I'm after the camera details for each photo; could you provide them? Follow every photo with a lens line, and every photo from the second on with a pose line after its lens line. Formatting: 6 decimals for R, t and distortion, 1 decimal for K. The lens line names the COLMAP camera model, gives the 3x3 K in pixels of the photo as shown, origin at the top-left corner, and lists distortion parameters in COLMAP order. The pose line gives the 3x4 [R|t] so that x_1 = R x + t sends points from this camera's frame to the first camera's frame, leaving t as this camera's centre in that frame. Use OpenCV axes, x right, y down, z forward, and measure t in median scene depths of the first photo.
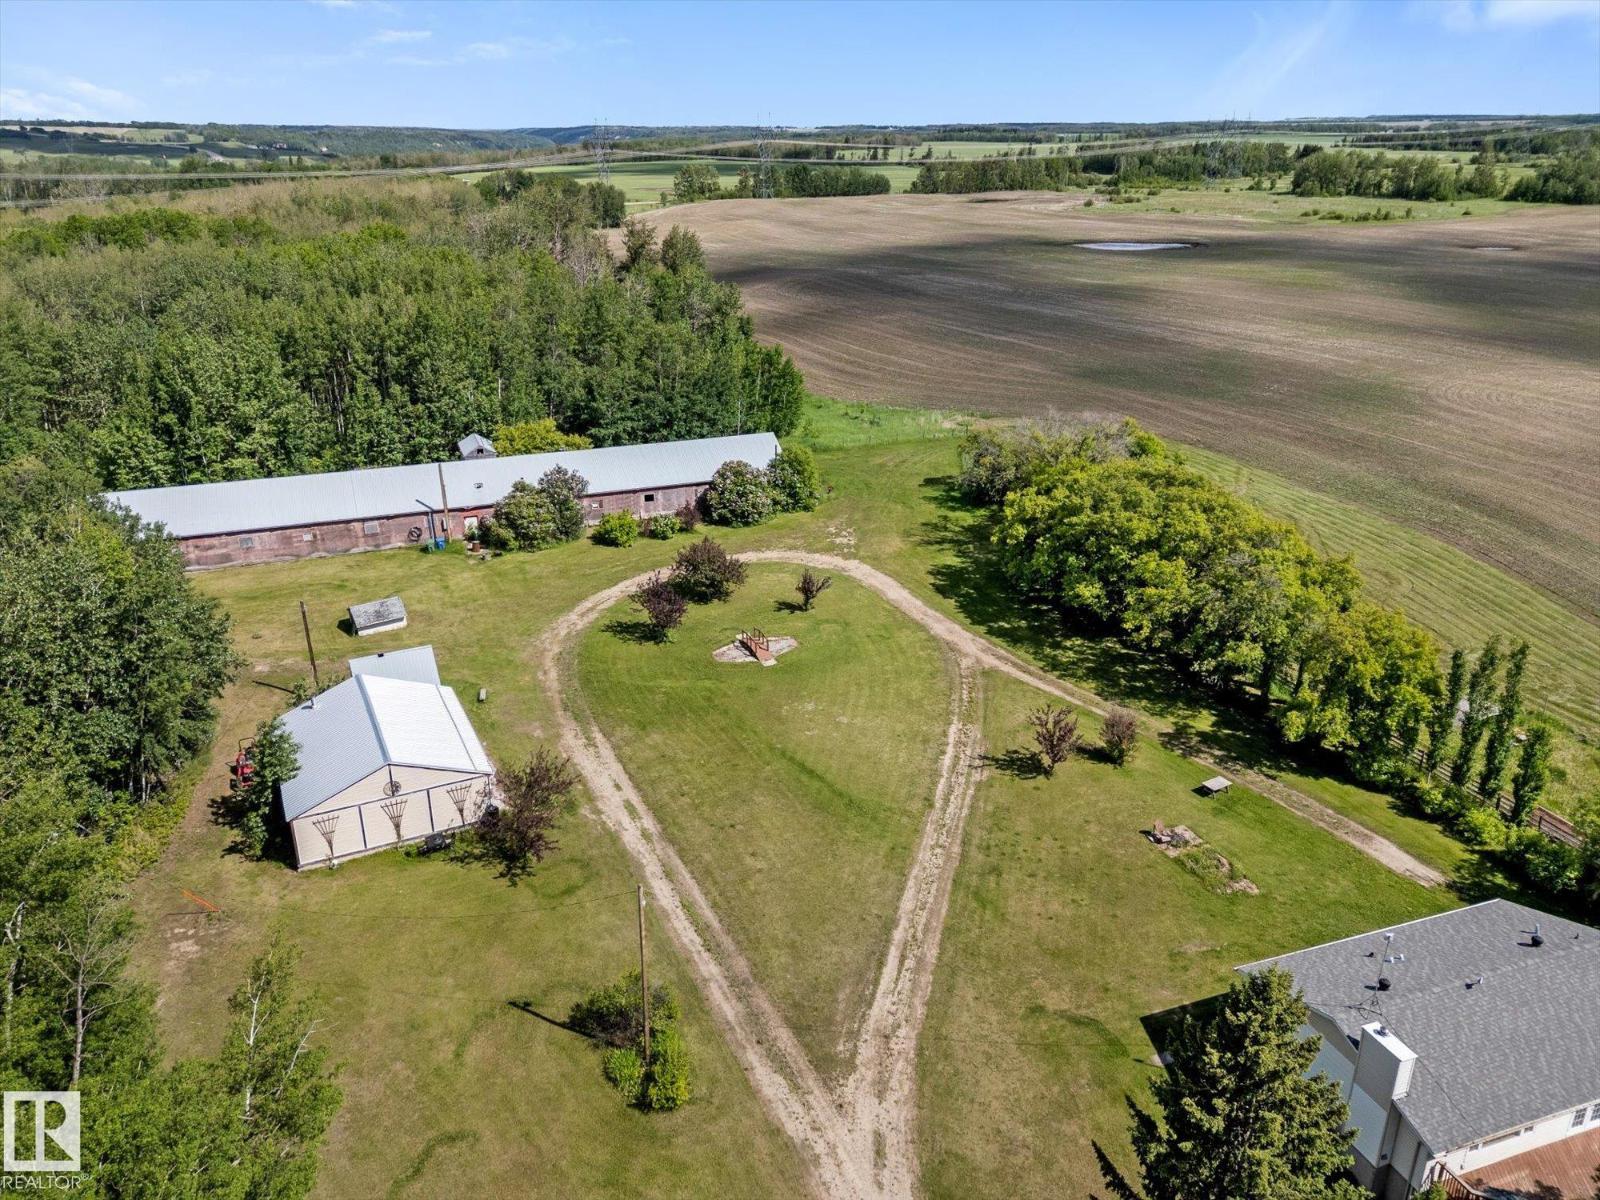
lens RADIAL K [[1224.8, 0, 800.0], [0, 1224.8, 600.0], [0, 0, 1]] dist [0.073242, -0.069830]
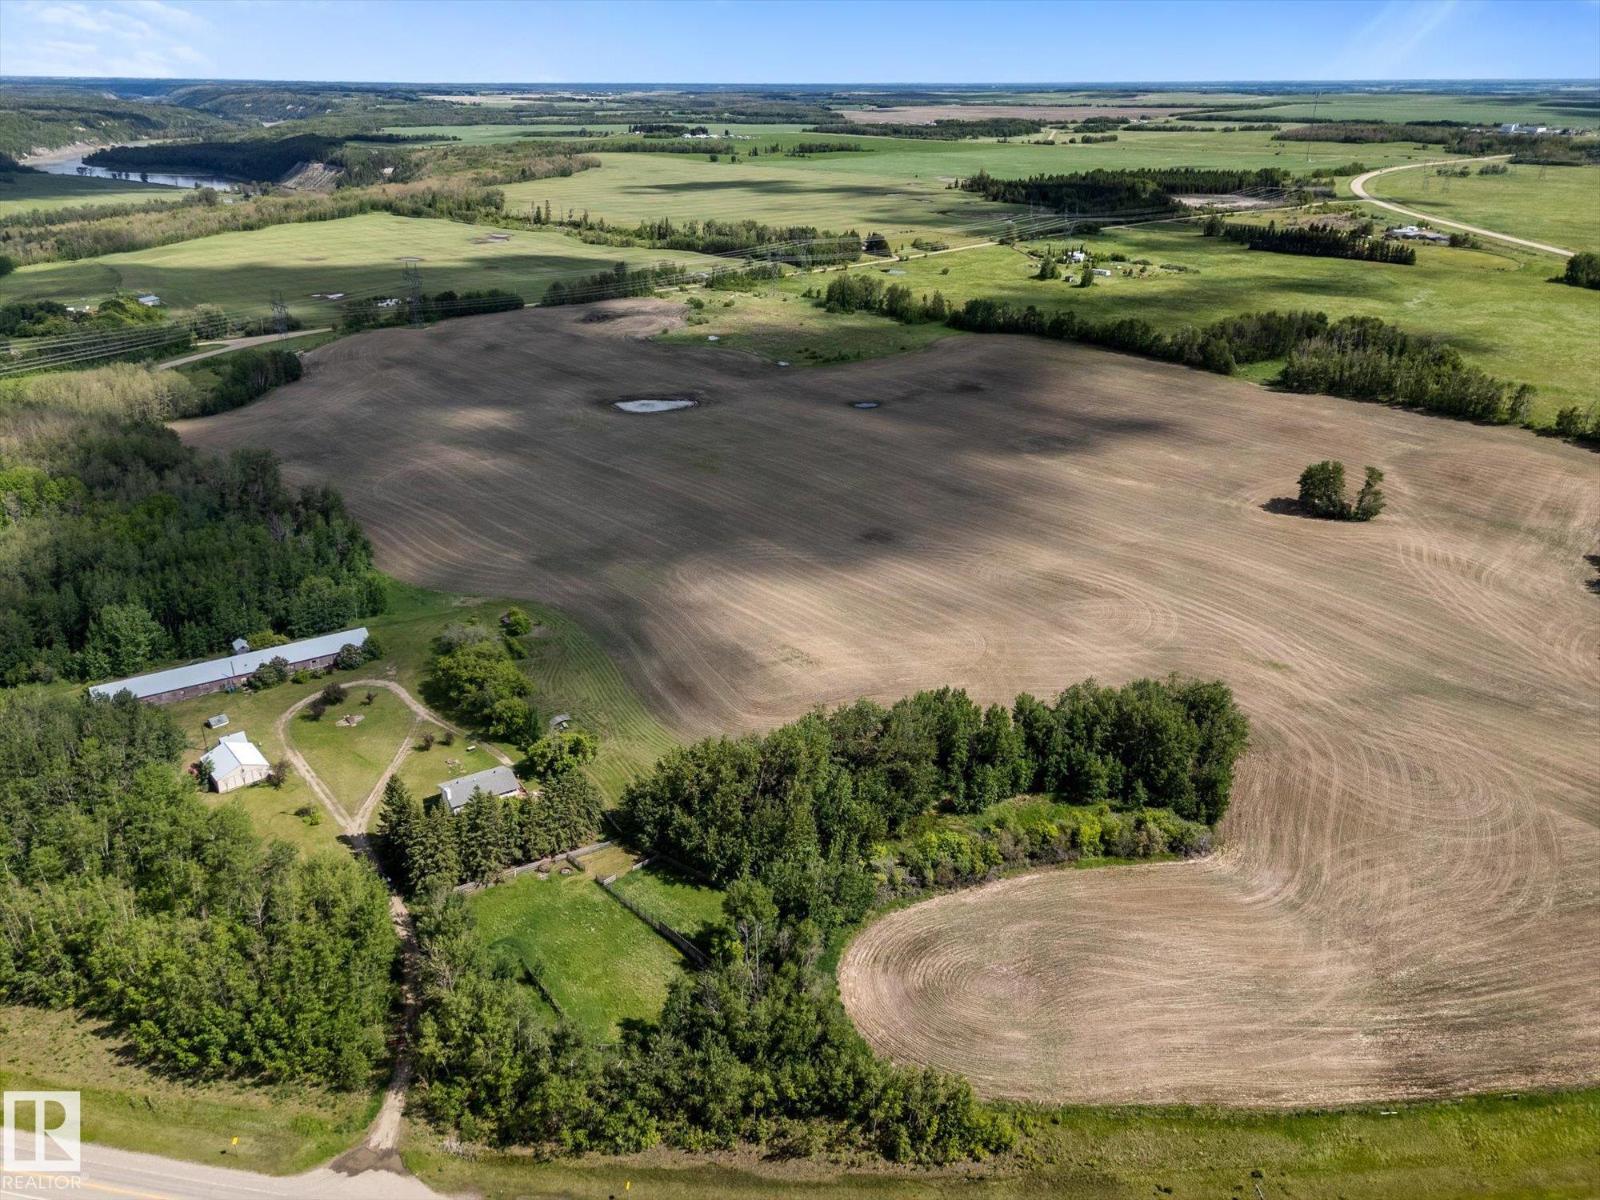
lens RADIAL K [[1224.8, 0, 800.0], [0, 1224.8, 600.0], [0, 0, 1]] dist [0.073242, -0.069830]
pose [[0.973694, -0.072631, 0.215974, 0.428490], [0.069974, 0.997350, 0.019936, -0.252638], [-0.216850, -0.004299, 0.976195, -2.367395]]
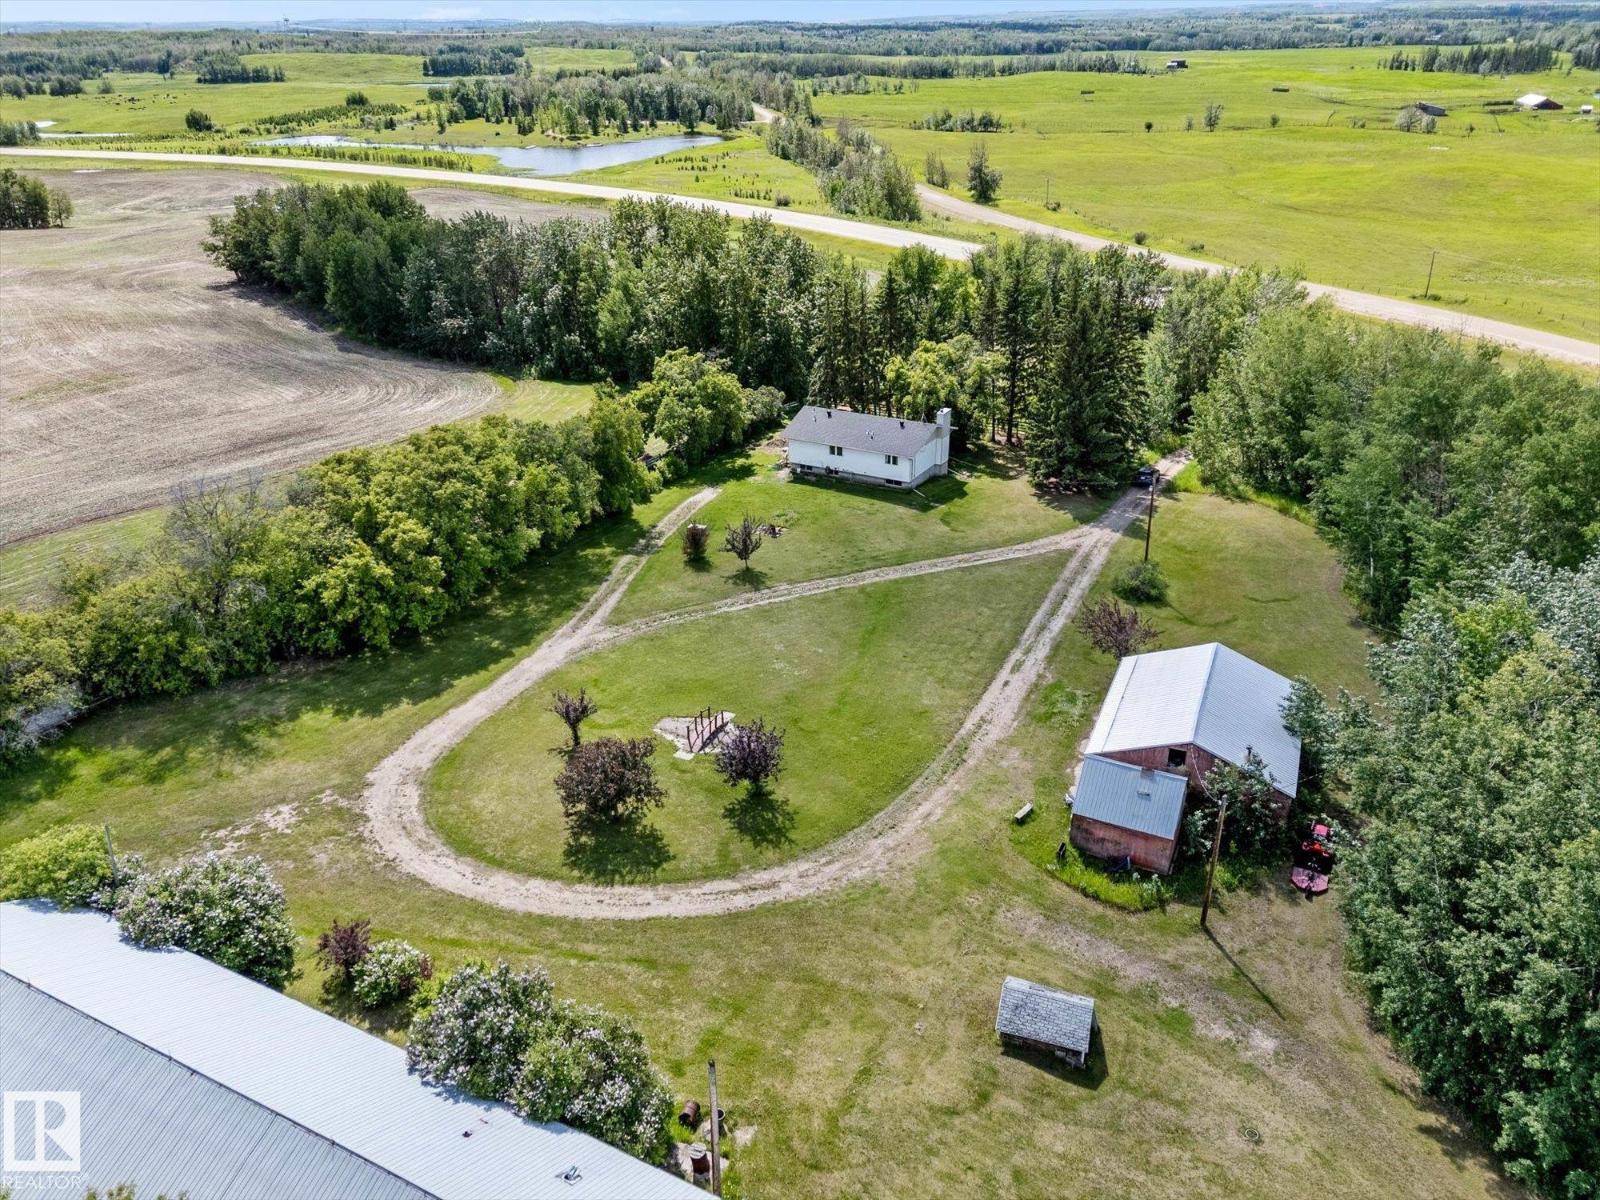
lens RADIAL K [[1224.8, 0, 800.0], [0, 1224.8, 600.0], [0, 0, 1]] dist [0.073242, -0.069830]
pose [[-0.663946, -0.295966, 0.686717, -0.621455], [0.290962, 0.743721, 0.601847, -0.506097], [-0.688852, 0.599403, -0.407676, 1.257152]]
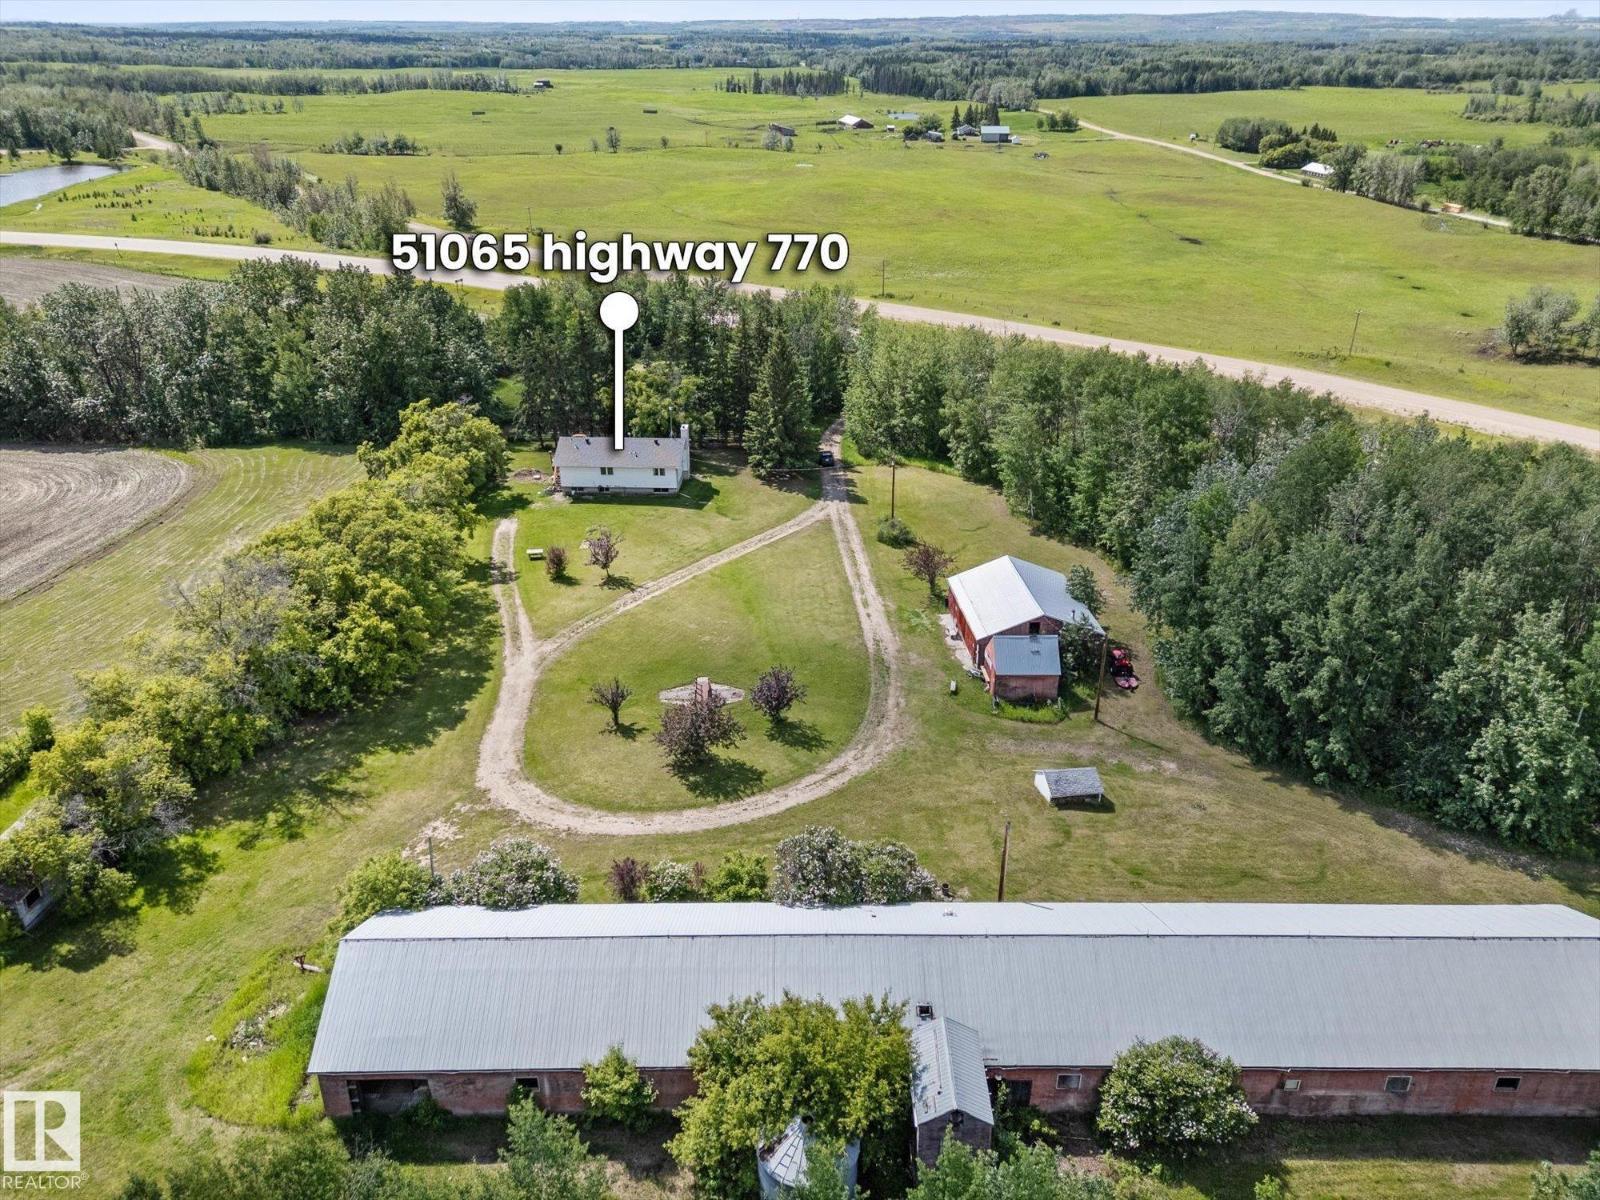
lens RADIAL K [[1224.8, 0, 800.0], [0, 1224.8, 600.0], [0, 0, 1]] dist [0.073242, -0.069830]
pose [[-0.944318, -0.131814, 0.301478, -0.430864], [0.125544, 0.702590, 0.700433, -0.751078], [-0.304142, 0.699280, -0.646920, 1.621013]]
